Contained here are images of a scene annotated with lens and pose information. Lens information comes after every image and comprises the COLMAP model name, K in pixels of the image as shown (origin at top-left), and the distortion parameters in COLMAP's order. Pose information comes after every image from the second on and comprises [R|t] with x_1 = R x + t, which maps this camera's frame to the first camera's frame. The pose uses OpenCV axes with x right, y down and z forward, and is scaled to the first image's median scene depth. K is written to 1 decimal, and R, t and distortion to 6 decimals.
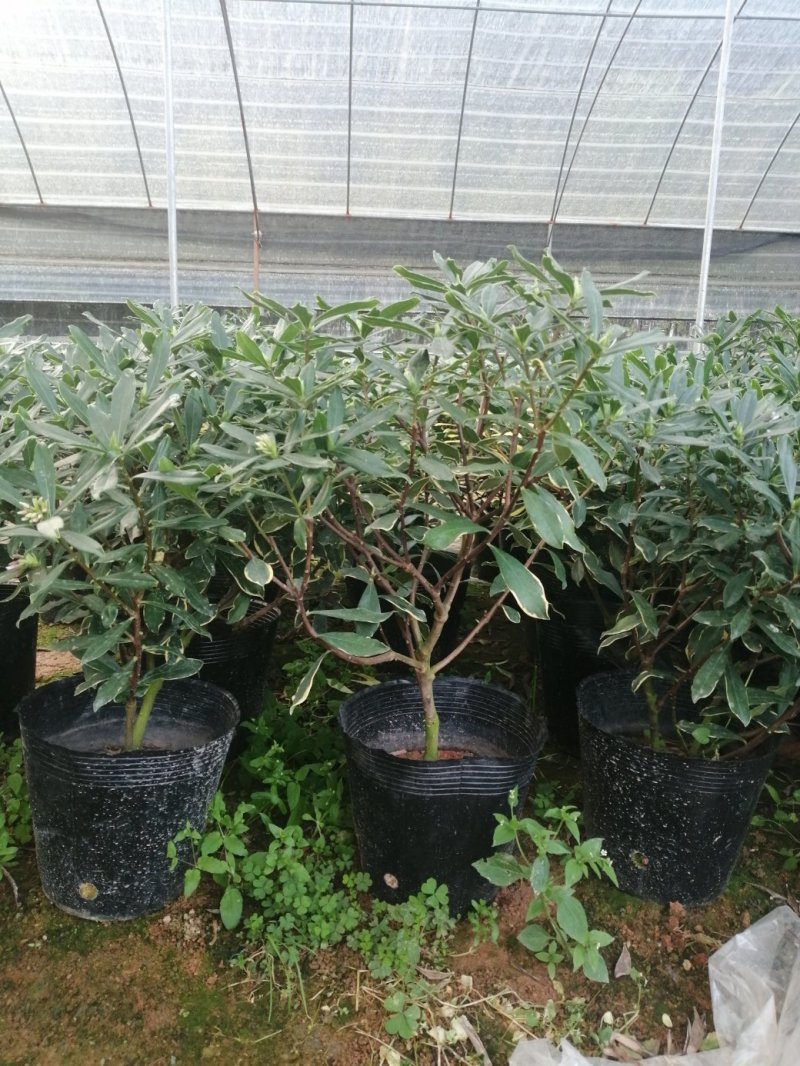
lens RADIAL K [[814.5, 0, 400.0], [0, 814.5, 533.0], [0, 0, 1]] dist [0.005888, -0.002835]
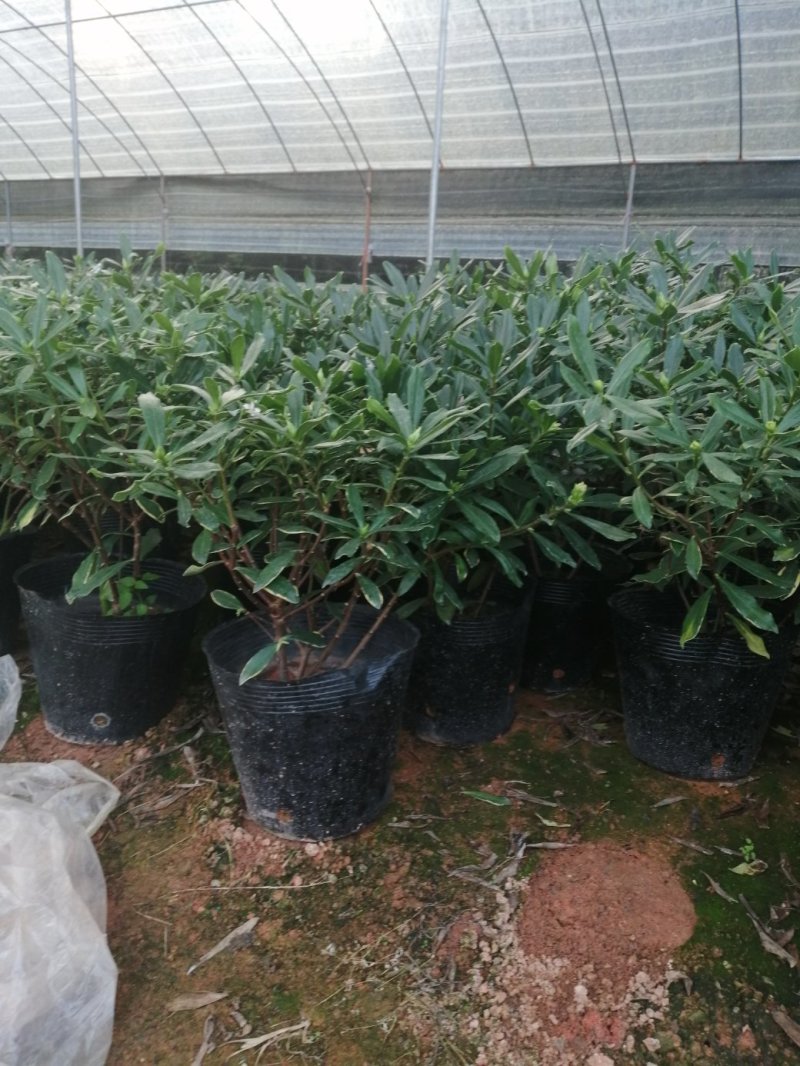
lens RADIAL K [[814.5, 0, 400.0], [0, 814.5, 533.0], [0, 0, 1]] dist [0.005888, -0.002835]
pose [[0.862667, 0.156371, -0.480992, 0.479936], [-0.133532, 0.987679, 0.081603, 0.008425], [0.487826, -0.006169, 0.872919, 0.022832]]
